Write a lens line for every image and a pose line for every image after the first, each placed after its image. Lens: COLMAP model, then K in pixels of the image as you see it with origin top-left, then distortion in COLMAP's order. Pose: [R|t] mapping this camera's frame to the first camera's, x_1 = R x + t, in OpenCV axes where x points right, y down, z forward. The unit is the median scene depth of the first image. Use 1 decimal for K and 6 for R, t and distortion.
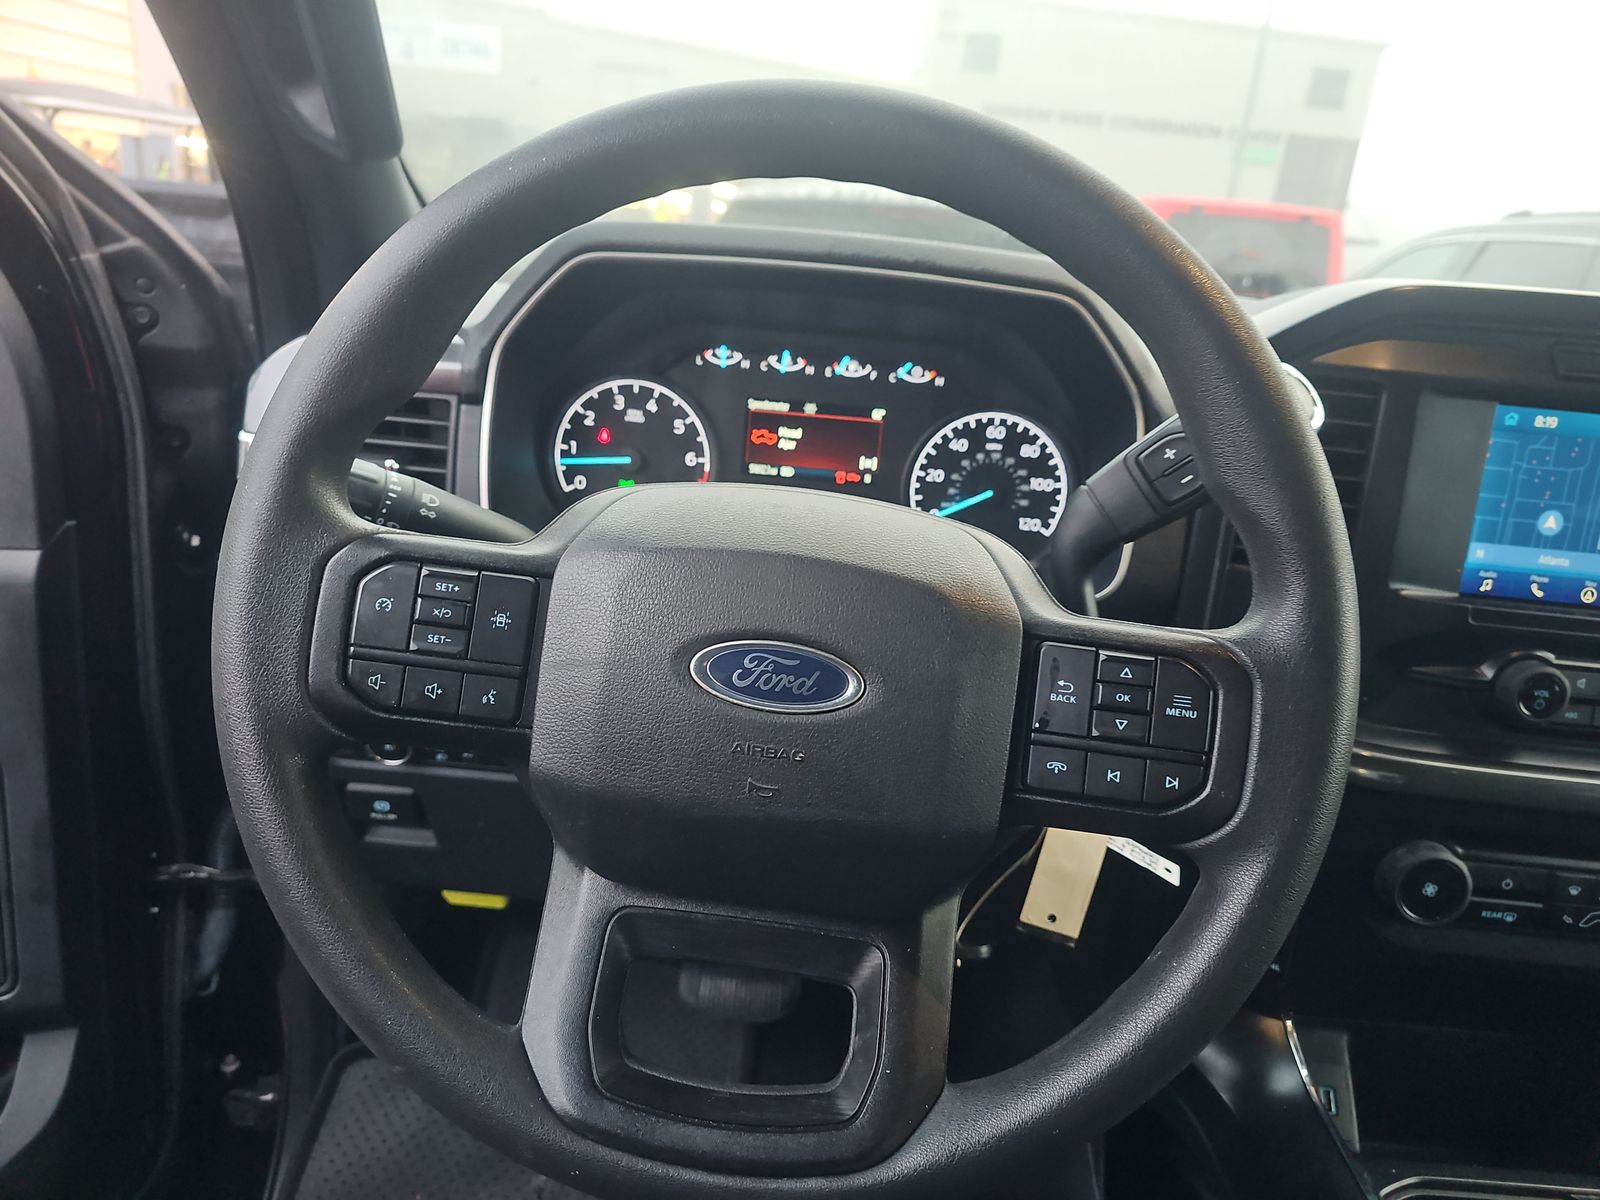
lens RADIAL K [[1071.0, 0, 784.6], [0, 1071.0, 647.4], [0, 0, 1]] dist [0.001438, -0.005631]
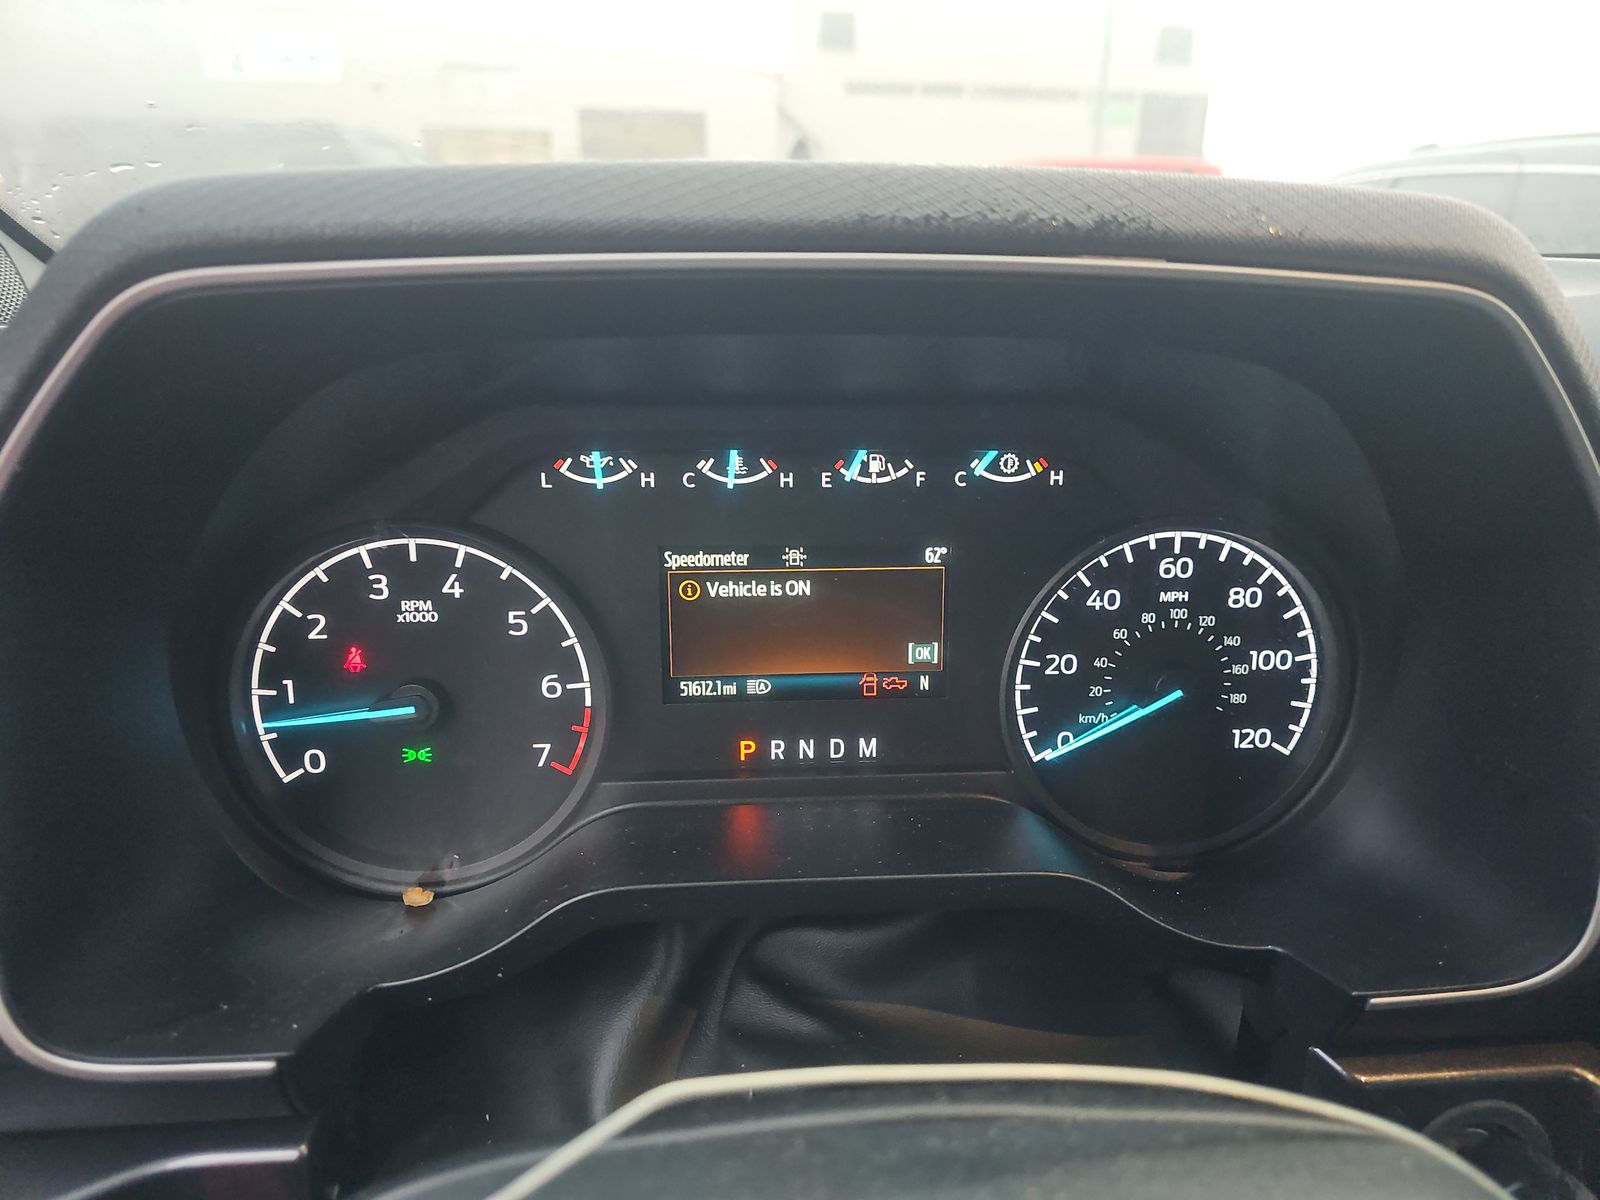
lens RADIAL K [[1067.1, 0, 800.0], [0, 1067.1, 600.0], [0, 0, 1]] dist [-0.001856, -0.005380]
pose [[0.989526, -0.107111, 0.096773, -0.021242], [0.109672, 0.993735, -0.021532, -0.193272], [-0.093860, 0.031919, 0.995074, 0.528768]]
